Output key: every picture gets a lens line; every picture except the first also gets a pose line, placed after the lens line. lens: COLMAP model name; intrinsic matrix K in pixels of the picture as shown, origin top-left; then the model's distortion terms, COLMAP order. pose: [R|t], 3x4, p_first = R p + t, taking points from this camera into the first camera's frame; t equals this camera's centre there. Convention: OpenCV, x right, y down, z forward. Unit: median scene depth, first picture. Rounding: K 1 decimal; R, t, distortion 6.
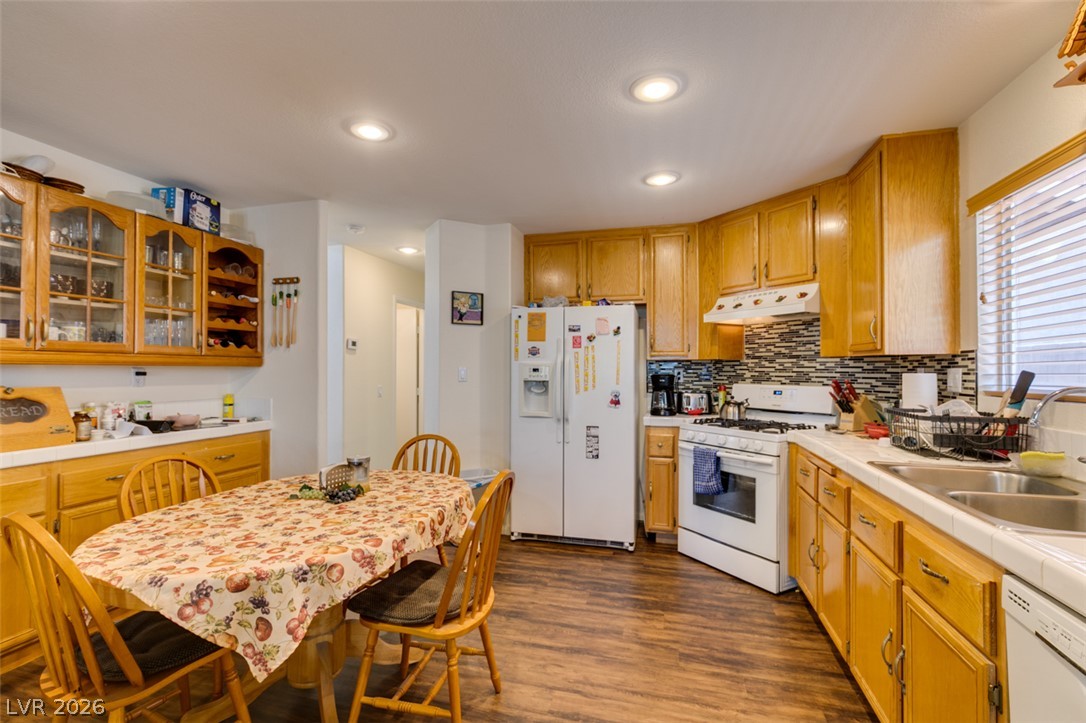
lens RADIAL K [[493.6, 0, 541.0], [0, 493.6, 365.7], [0, 0, 1]] dist [0.000197, 0.000110]
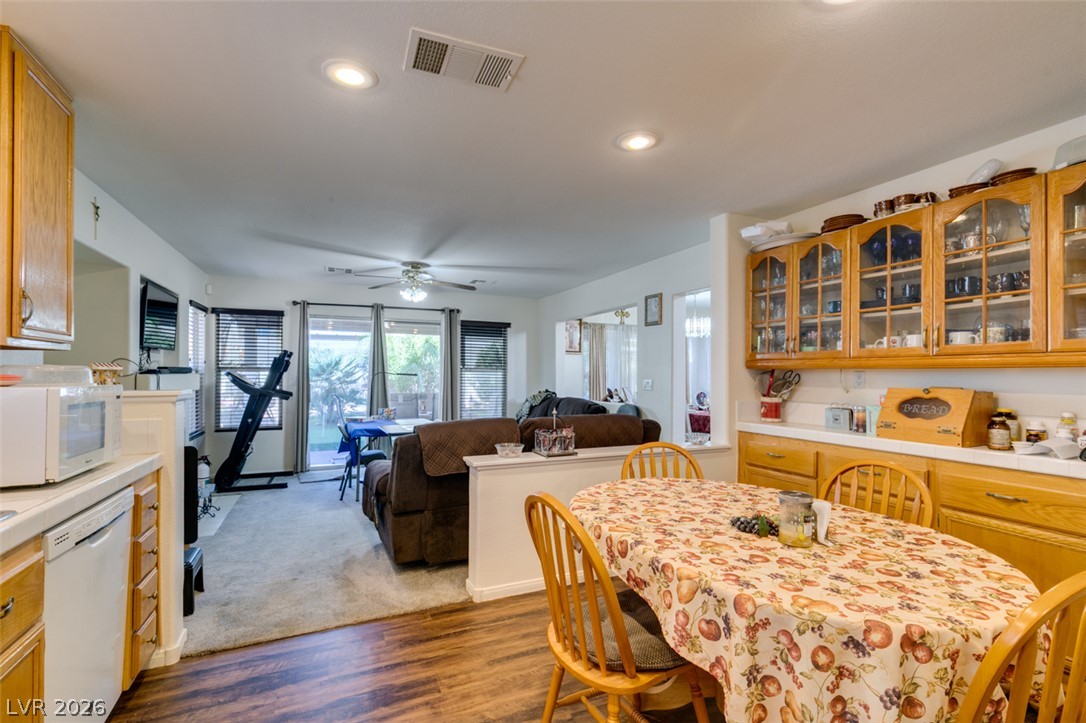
lens RADIAL K [[493.6, 0, 541.3], [0, 493.6, 368.1], [0, 0, 1]] dist [0.000197, 0.000110]
pose [[-0.777119, -0.007226, -0.629312, 0.361252], [0.006159, 0.999799, -0.019086, 0.012926], [0.629324, -0.018708, -0.776918, 1.301923]]
